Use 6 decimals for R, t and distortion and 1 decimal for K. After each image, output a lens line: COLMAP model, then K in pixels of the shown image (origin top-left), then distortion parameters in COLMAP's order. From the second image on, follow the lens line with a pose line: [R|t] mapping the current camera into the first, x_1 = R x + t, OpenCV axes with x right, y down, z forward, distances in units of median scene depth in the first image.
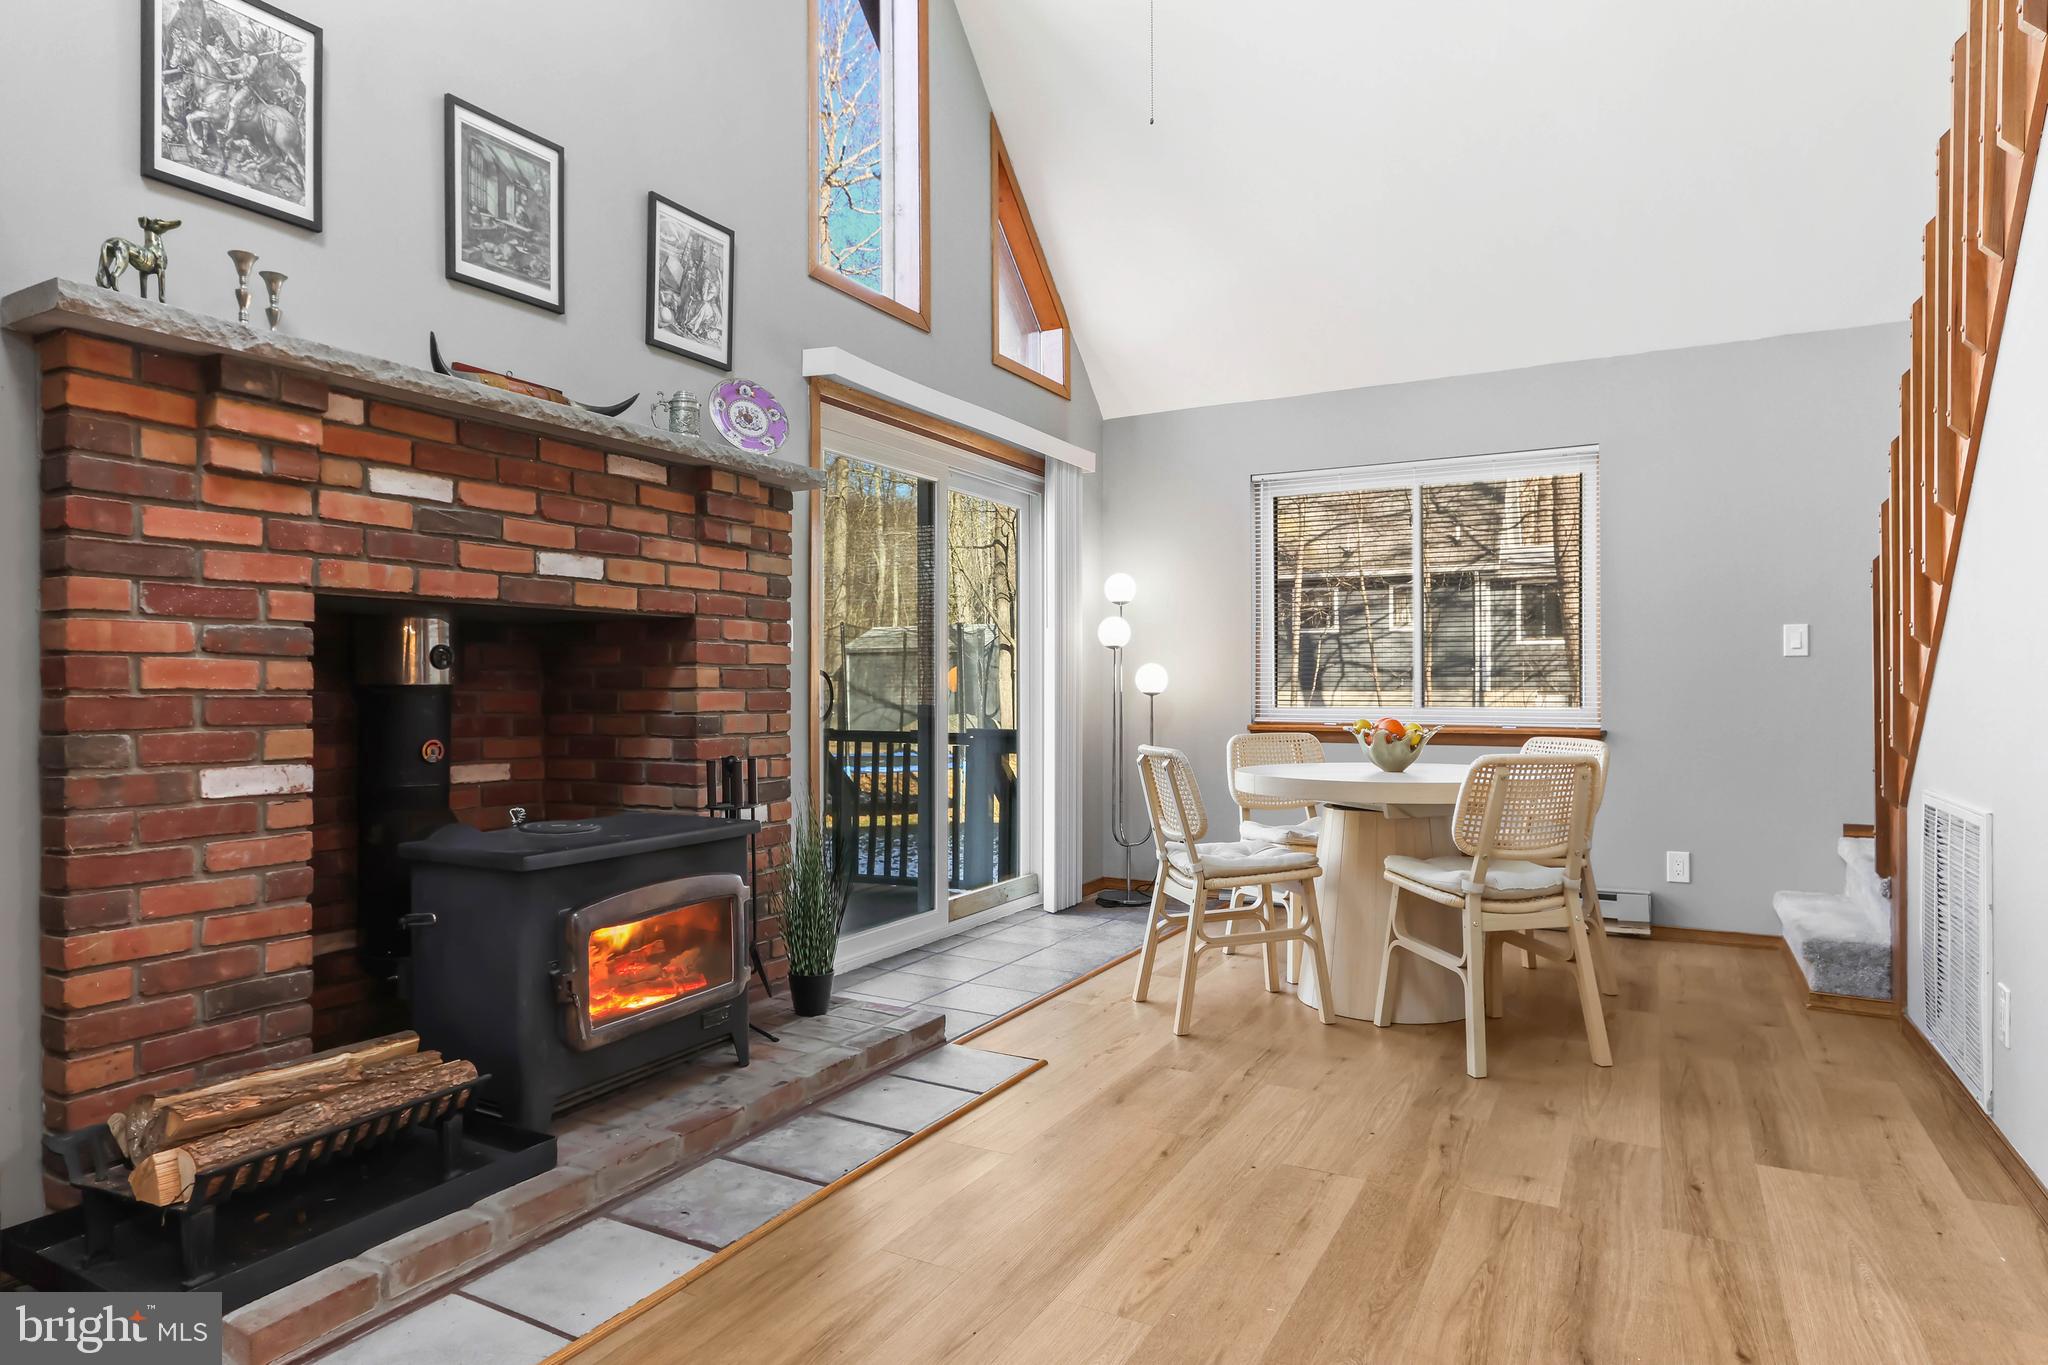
lens RADIAL K [[1155.9, 0, 1024.0], [0, 1155.9, 682.5], [0, 0, 1]] dist [-0.001792, -0.000691]
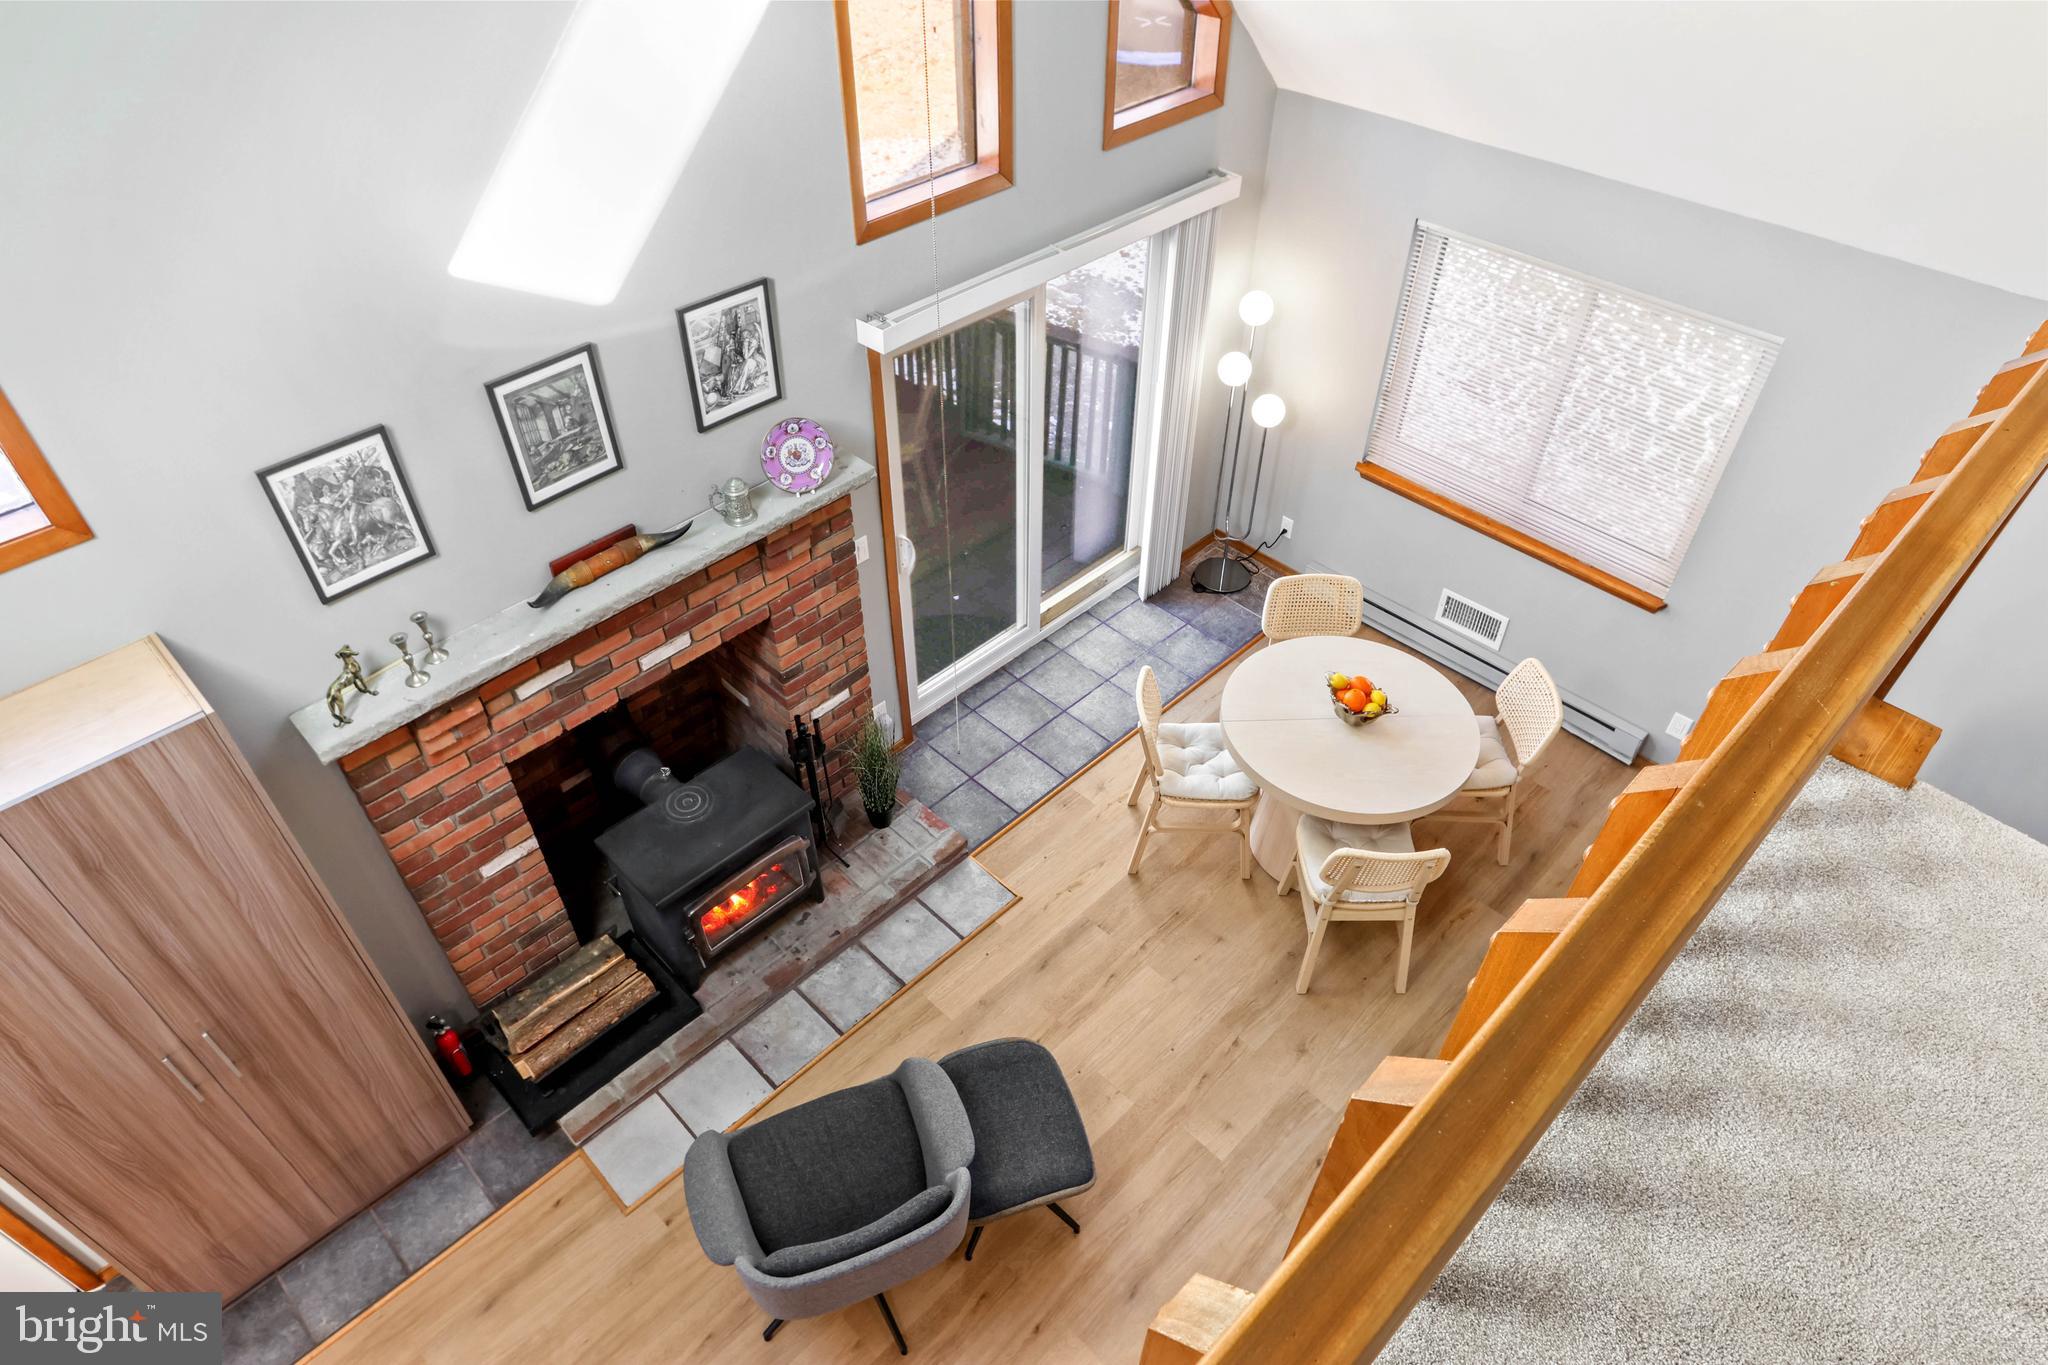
lens RADIAL K [[1229.3, 0, 1021.0], [0, 1229.3, 701.8], [0, 0, 1]] dist [-0.004904, 0.000671]
pose [[0.959737, 0.197440, -0.199806, 0.319063], [-0.003579, 0.719844, 0.694127, -1.072597], [0.280877, -0.665464, 0.691568, 0.063732]]
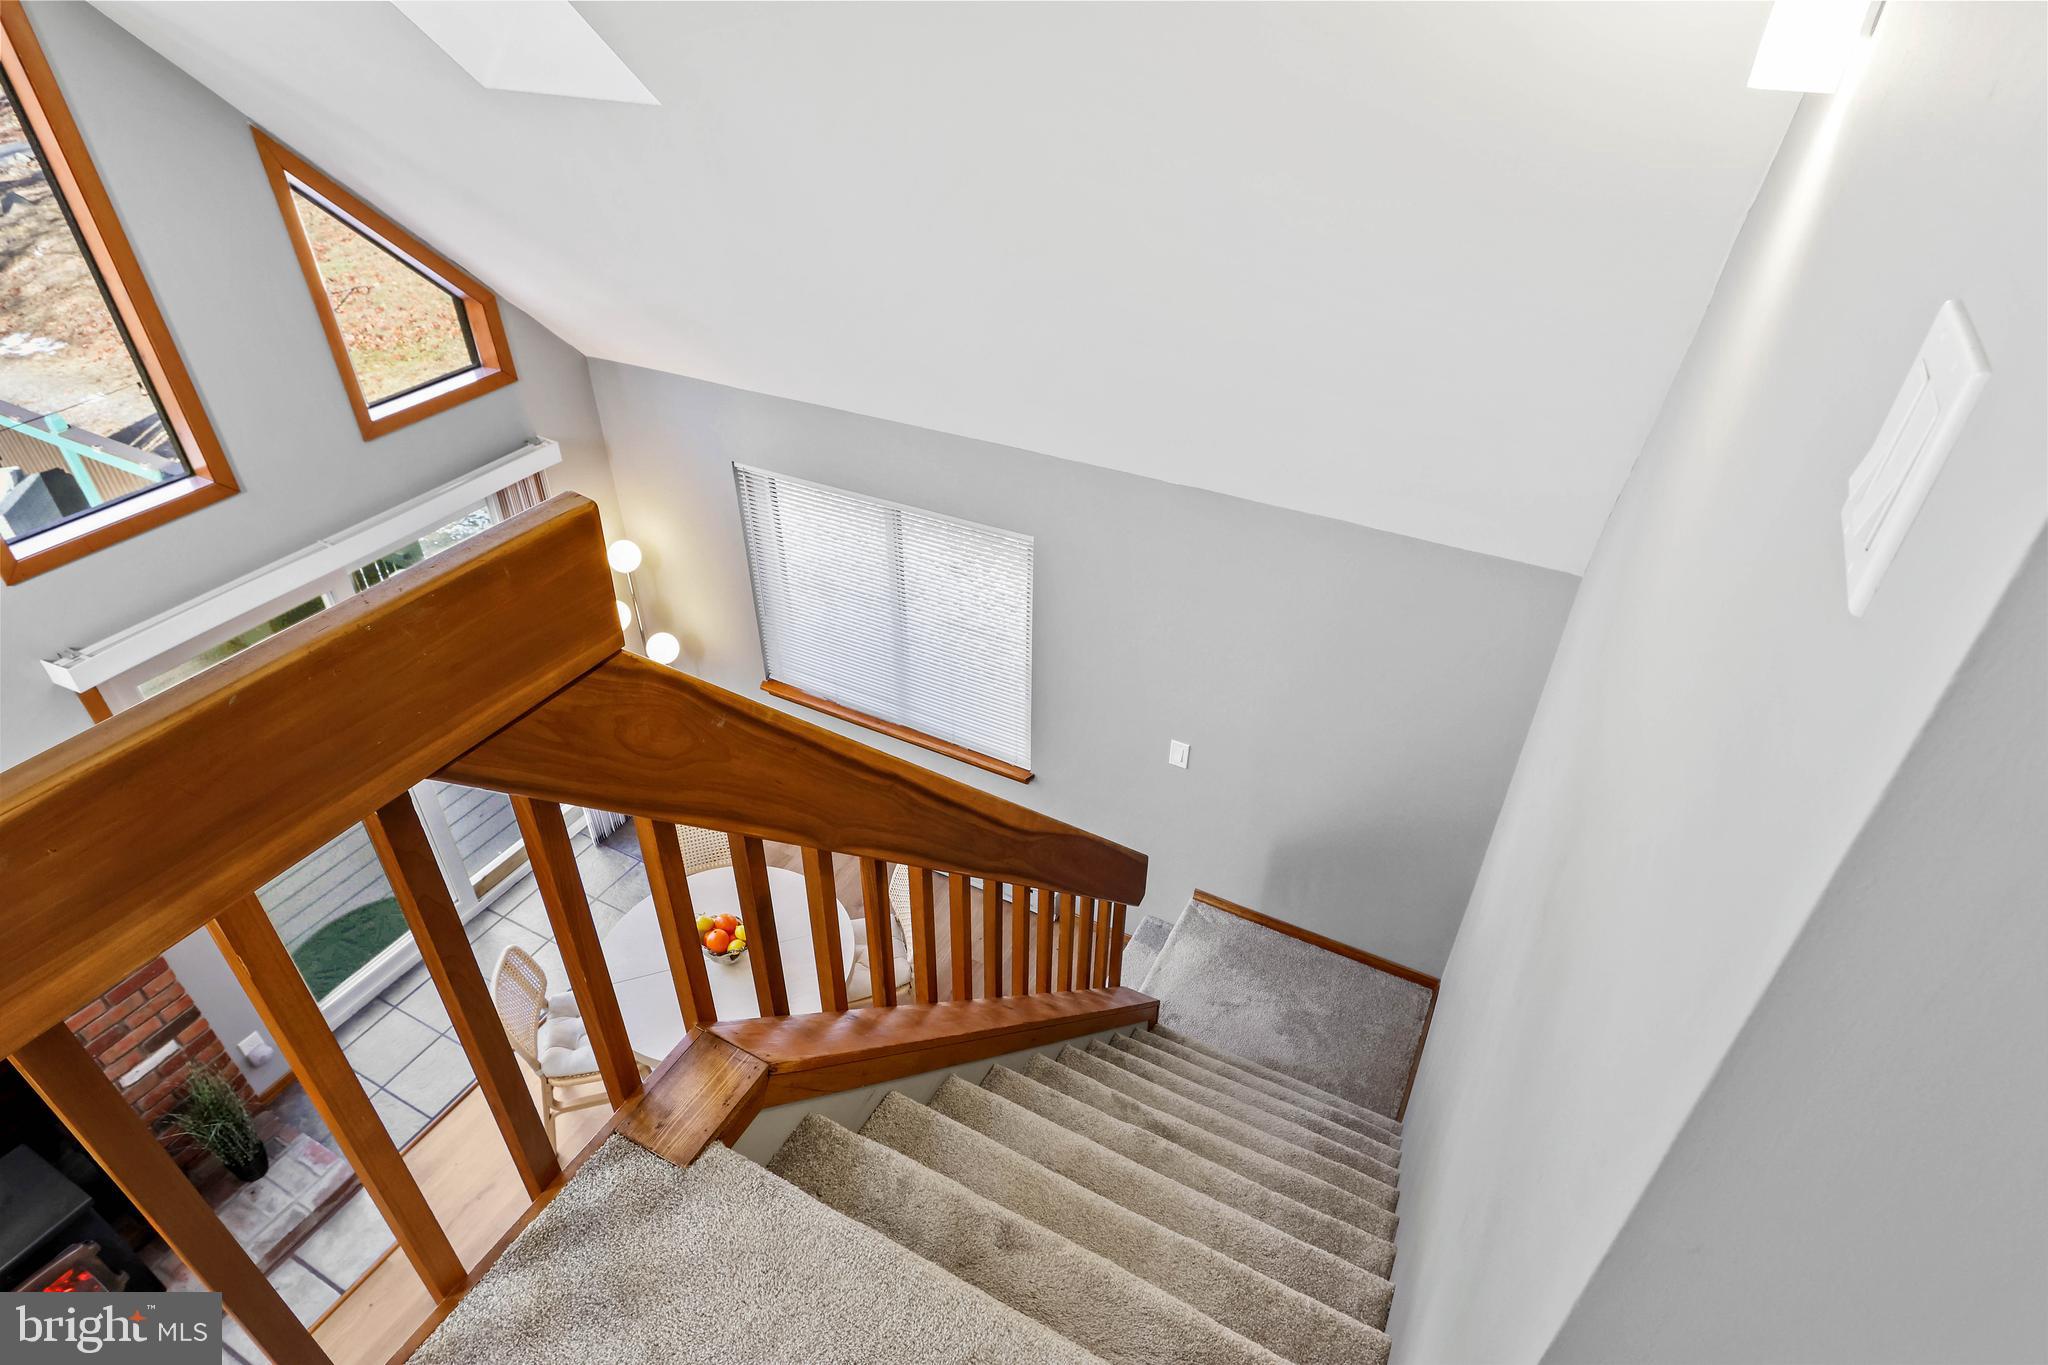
lens RADIAL K [[1126.3, 0, 1016.6], [0, 1126.3, 704.2], [0, 0, 1]] dist [-0.001708, -0.000312]
pose [[0.999946, -0.000677, 0.010384, 0.792411], [-0.005658, 0.802095, 0.597170, -1.078169], [-0.008733, -0.597197, 0.802047, 0.312416]]
